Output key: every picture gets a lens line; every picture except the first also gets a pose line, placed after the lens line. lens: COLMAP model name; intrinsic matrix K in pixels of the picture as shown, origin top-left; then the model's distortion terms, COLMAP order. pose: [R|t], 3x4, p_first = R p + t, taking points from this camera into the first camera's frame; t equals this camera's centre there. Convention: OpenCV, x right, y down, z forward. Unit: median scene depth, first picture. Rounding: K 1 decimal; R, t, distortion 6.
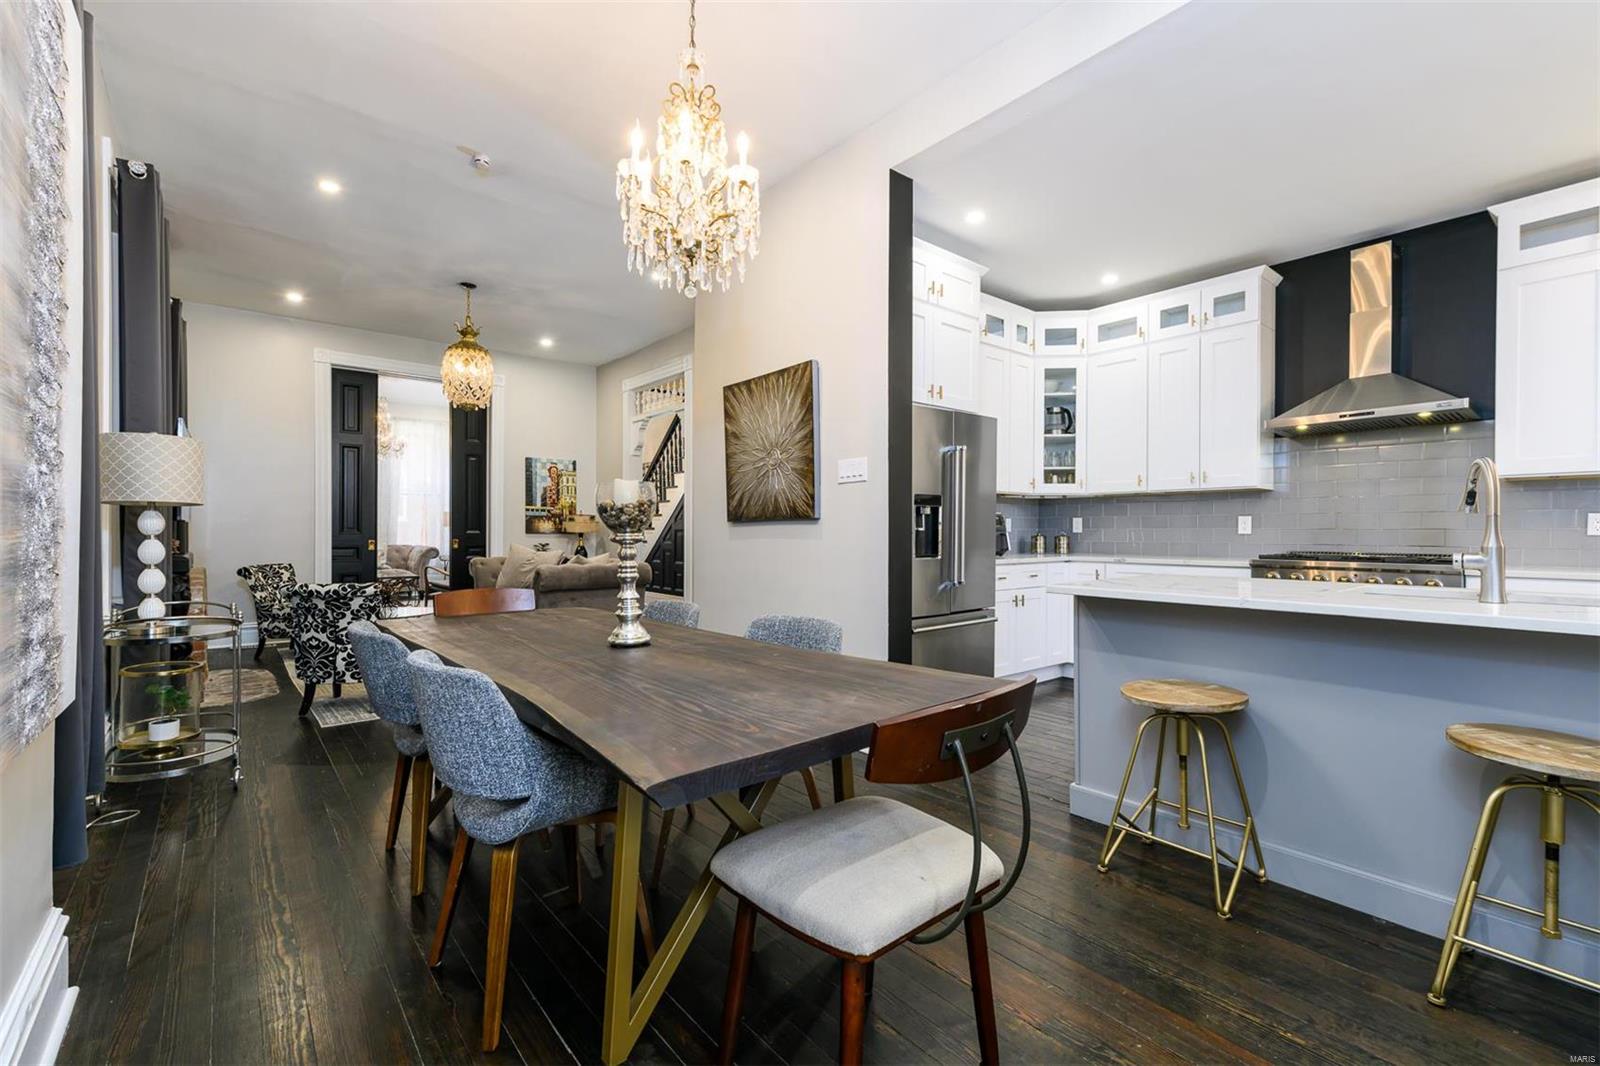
lens RADIAL K [[687.6, 0, 800.4], [0, 687.6, 533.4], [0, 0, 1]] dist [0.005385, 0.000497]
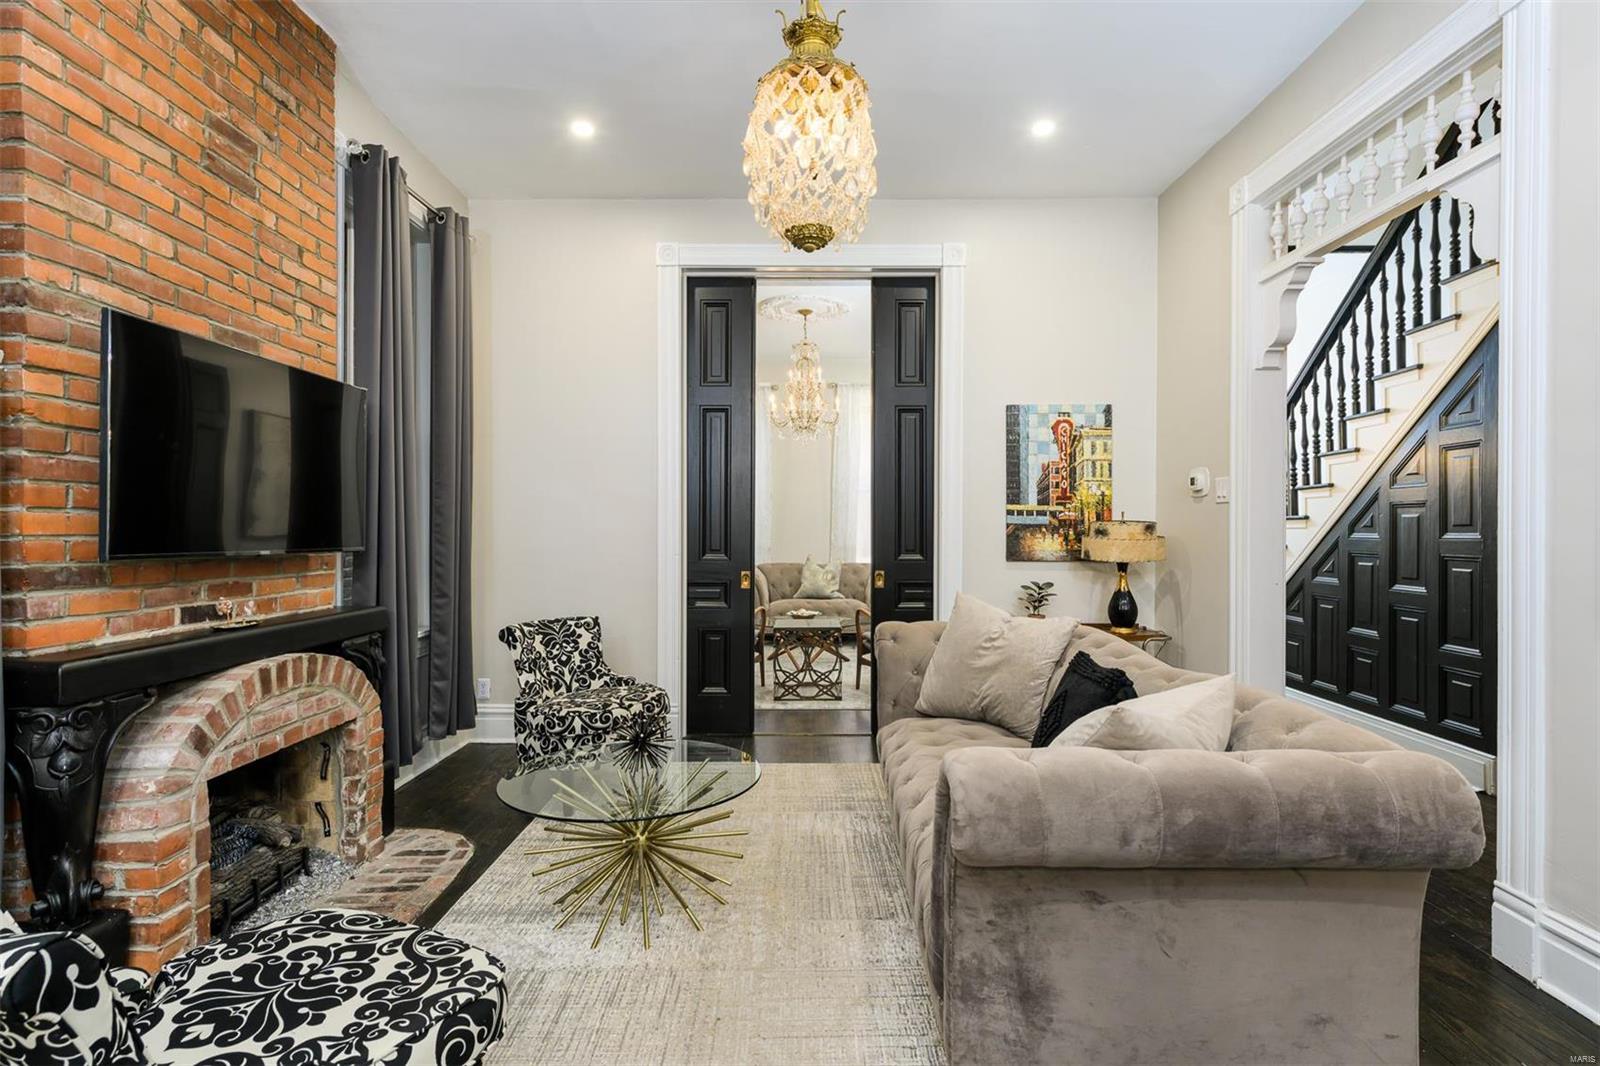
lens RADIAL K [[783.0, 0, 812.1], [0, 783.0, 535.9], [0, 0, 1]] dist [0.009175, -0.001032]
pose [[0.775948, 0.003159, -0.630789, -0.169831], [-0.000870, 0.999992, 0.003937, -0.021706], [0.630796, -0.002506, 0.775945, 0.526038]]
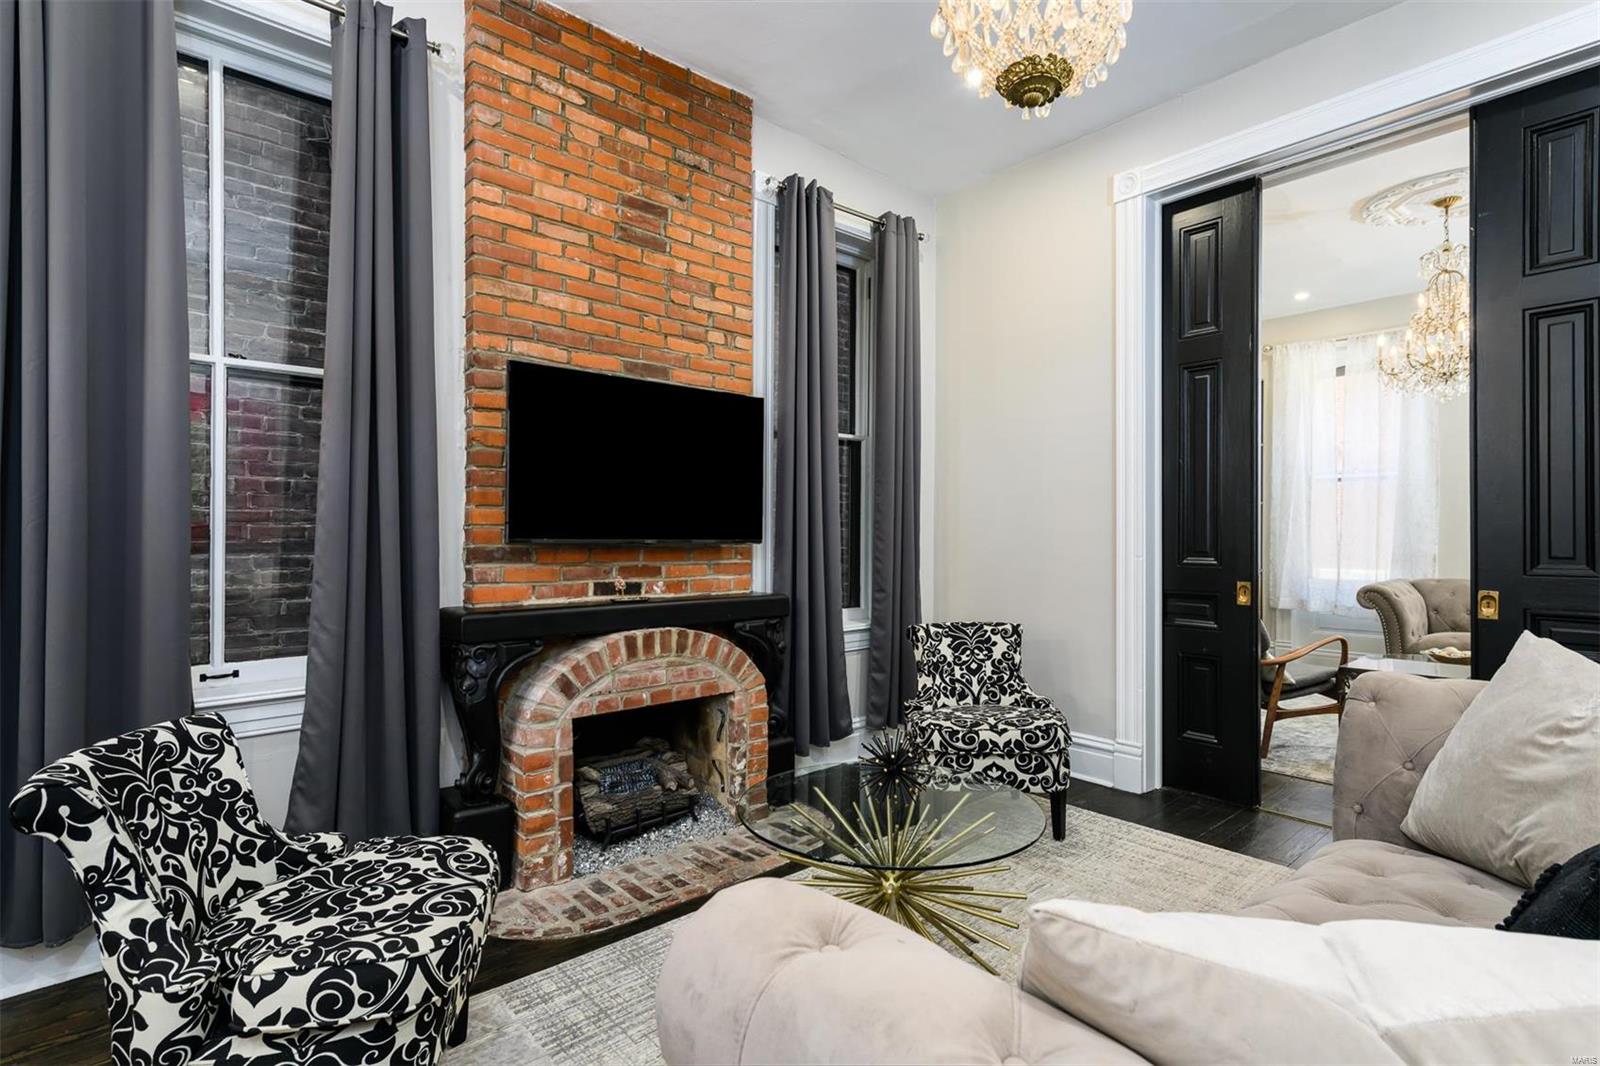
lens RADIAL K [[783.0, 0, 799.1], [0, 783.0, 534.3], [0, 0, 1]] dist [0.009175, -0.001032]
pose [[0.030005, -0.005392, -0.999535, -0.155360], [-0.004927, 0.999973, -0.005542, -0.014627], [0.999538, 0.005091, 0.029978, 0.708119]]
